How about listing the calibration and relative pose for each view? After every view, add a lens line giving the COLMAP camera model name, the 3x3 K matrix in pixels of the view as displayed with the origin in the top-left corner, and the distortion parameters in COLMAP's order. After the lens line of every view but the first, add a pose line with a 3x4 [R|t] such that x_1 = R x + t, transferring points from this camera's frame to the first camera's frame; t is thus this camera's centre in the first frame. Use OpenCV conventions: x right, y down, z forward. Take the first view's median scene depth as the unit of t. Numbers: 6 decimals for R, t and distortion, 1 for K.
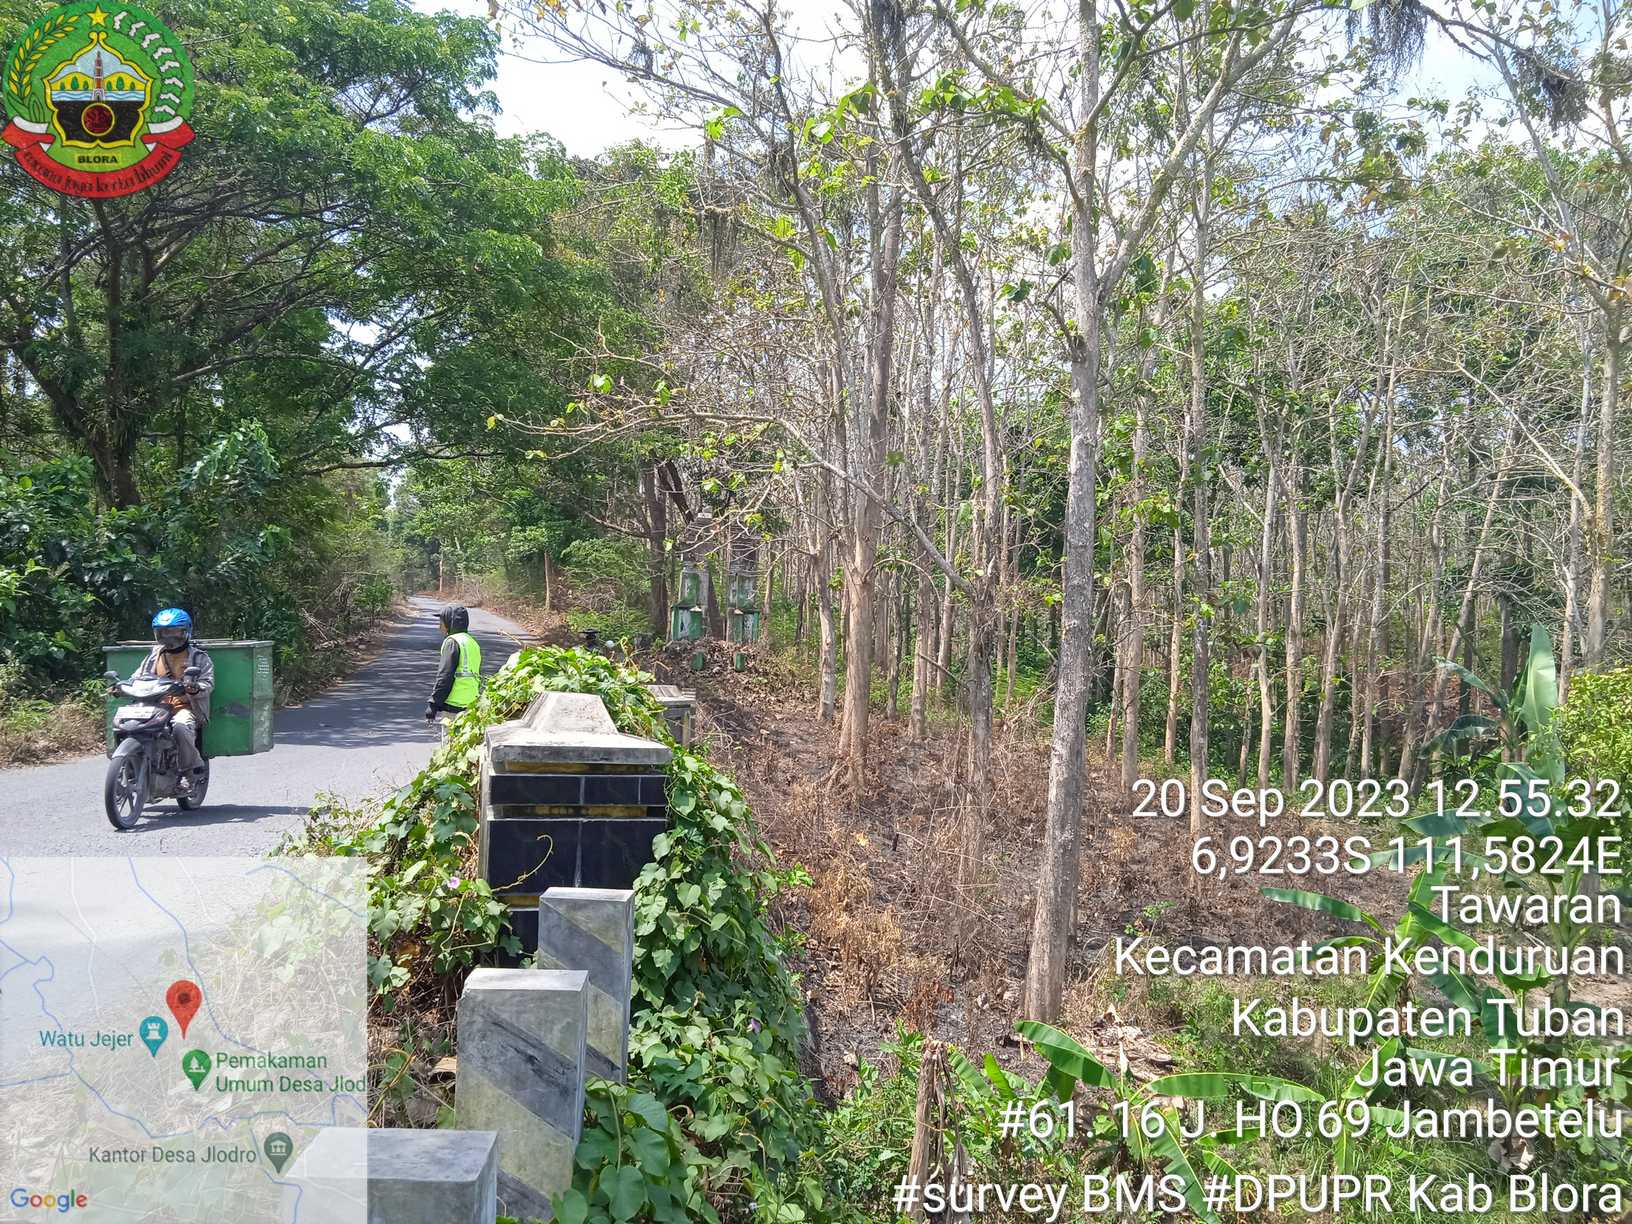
lens RADIAL K [[1355.6, 0, 825.5], [0, 1355.6, 624.1], [0, 0, 1]] dist [0.037546, -0.026685]
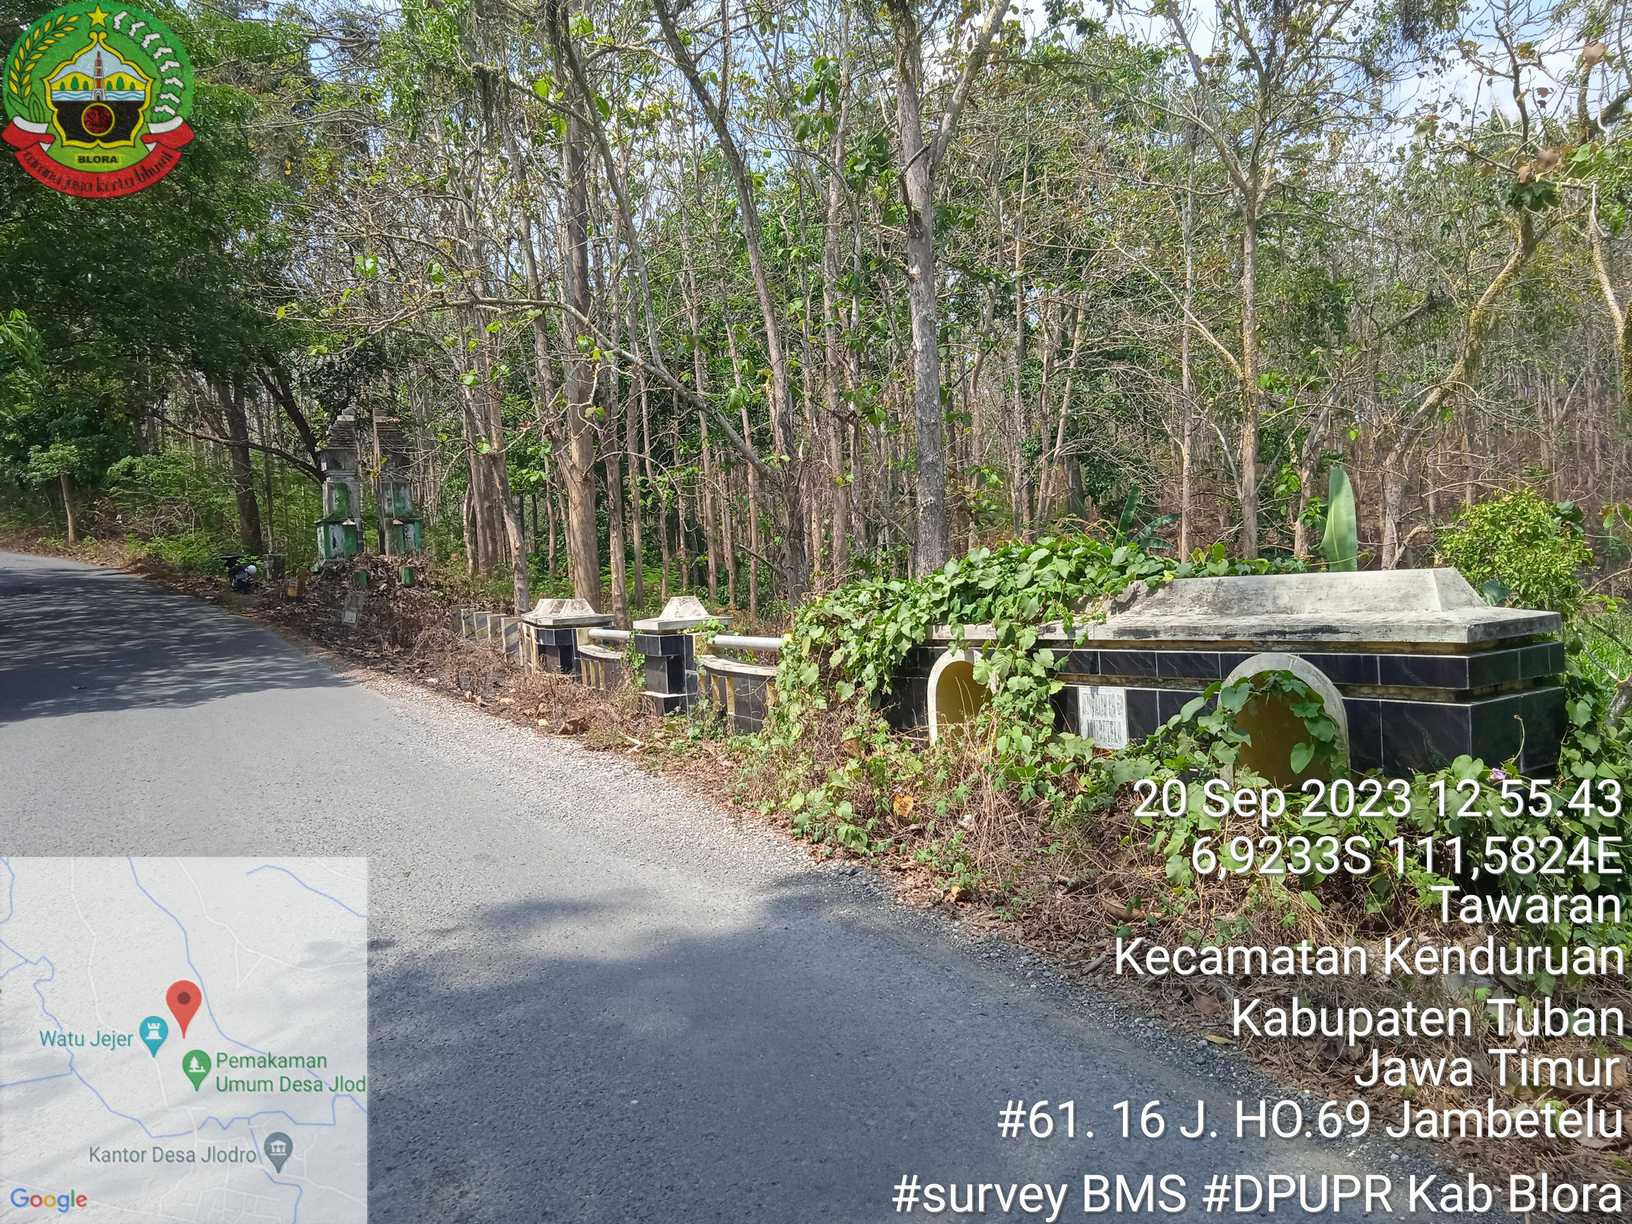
lens RADIAL K [[1355.6, 0, 825.5], [0, 1355.6, 624.1], [0, 0, 1]] dist [0.037546, -0.026685]
pose [[0.936210, -0.102145, 0.336269, -0.153604], [0.075307, 0.992912, 0.091944, -0.004764], [-0.343277, -0.060756, 0.937267, 0.043024]]
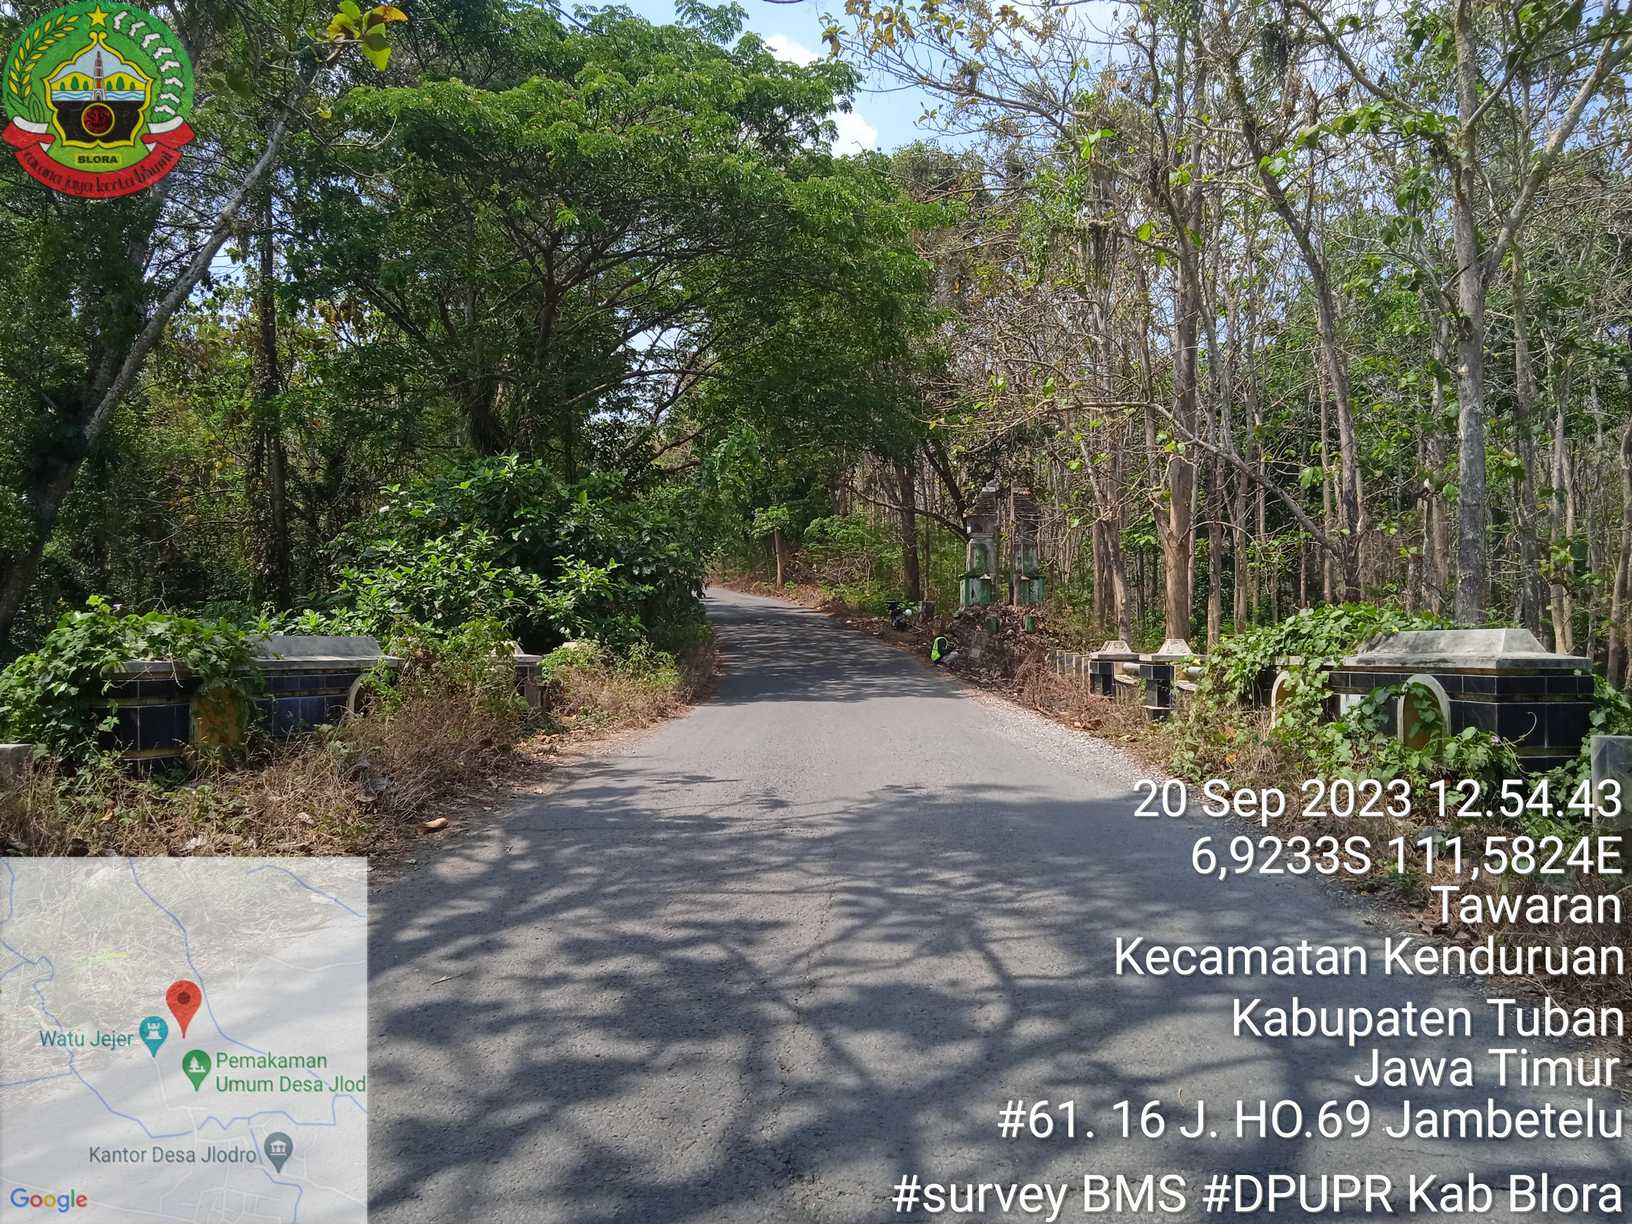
lens RADIAL K [[1355.6, 0, 825.5], [0, 1355.6, 624.1], [0, 0, 1]] dist [0.037546, -0.026685]
pose [[0.992534, -0.039496, -0.115400, -0.137684], [0.042315, 0.998860, 0.022075, -0.003941], [0.114397, -0.026794, 0.993074, -0.117737]]
